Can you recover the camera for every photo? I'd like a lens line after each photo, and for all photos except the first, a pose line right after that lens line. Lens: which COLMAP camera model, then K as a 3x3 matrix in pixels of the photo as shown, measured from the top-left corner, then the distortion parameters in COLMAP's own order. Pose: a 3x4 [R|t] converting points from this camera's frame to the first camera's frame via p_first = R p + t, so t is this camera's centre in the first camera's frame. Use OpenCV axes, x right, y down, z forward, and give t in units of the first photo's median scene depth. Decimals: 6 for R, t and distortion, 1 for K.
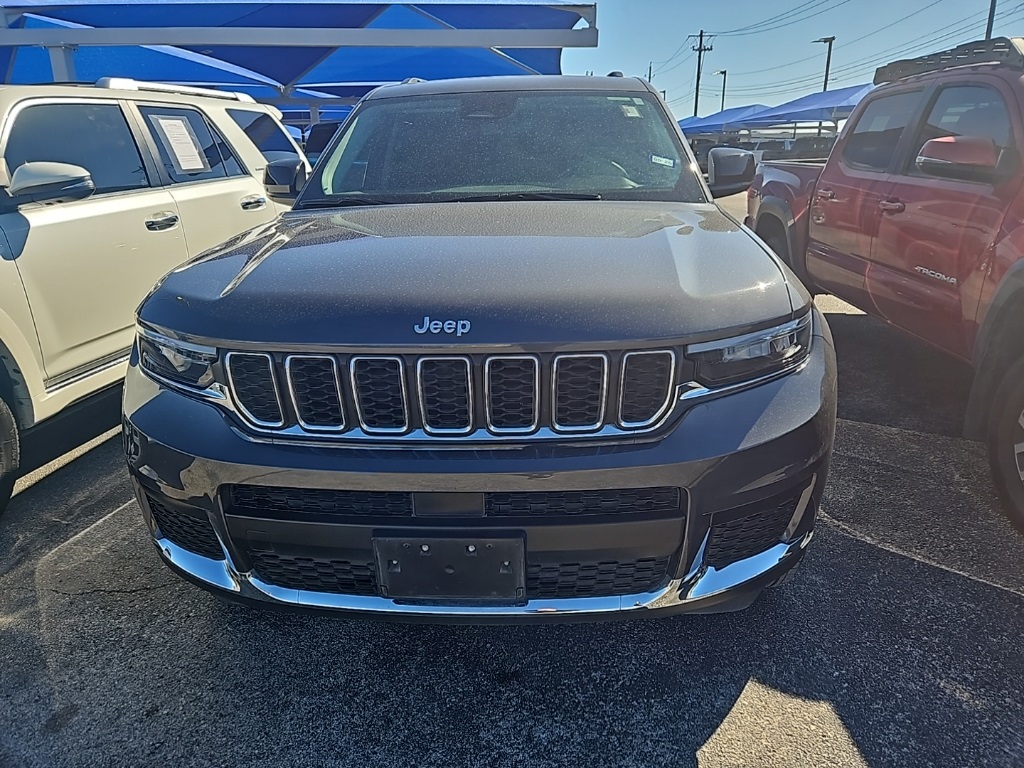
lens RADIAL K [[682.2, 0, 515.4], [0, 682.2, 382.2], [0, 0, 1]] dist [0.041469, -0.000645]
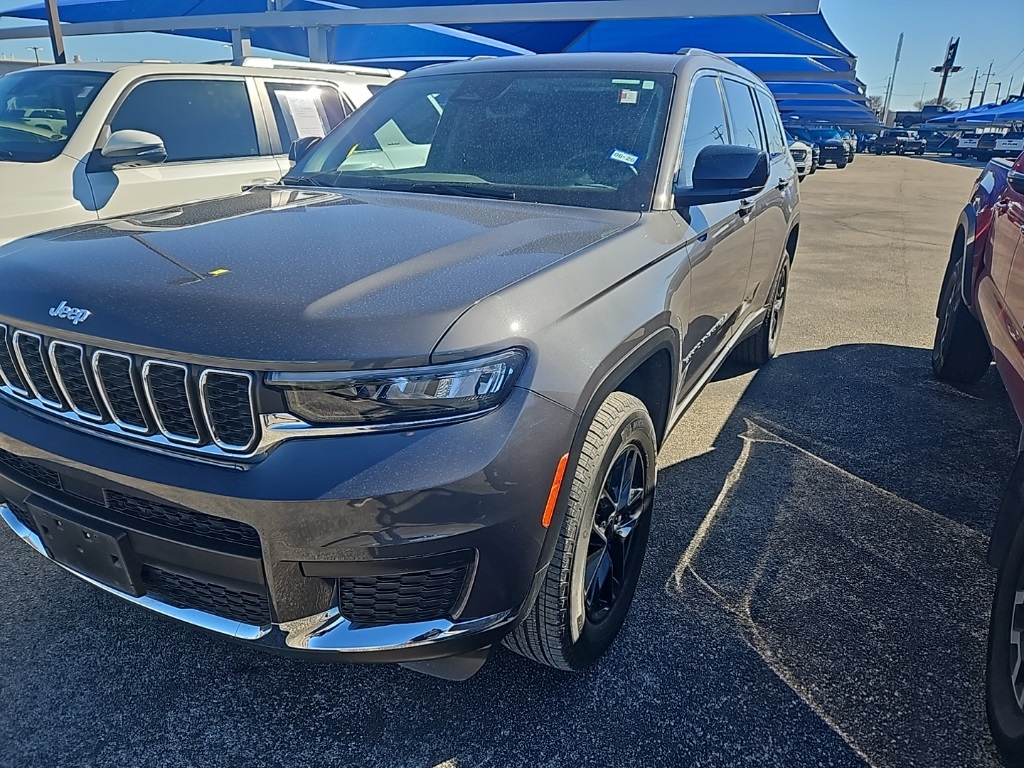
lens RADIAL K [[682.2, 0, 512.5], [0, 682.2, 387.6], [0, 0, 1]] dist [0.041469, -0.000645]
pose [[0.913536, 0.176972, -0.366241, 0.423057], [-0.162184, 0.984200, 0.071033, -0.072628], [0.373025, -0.005493, 0.927805, 0.139609]]
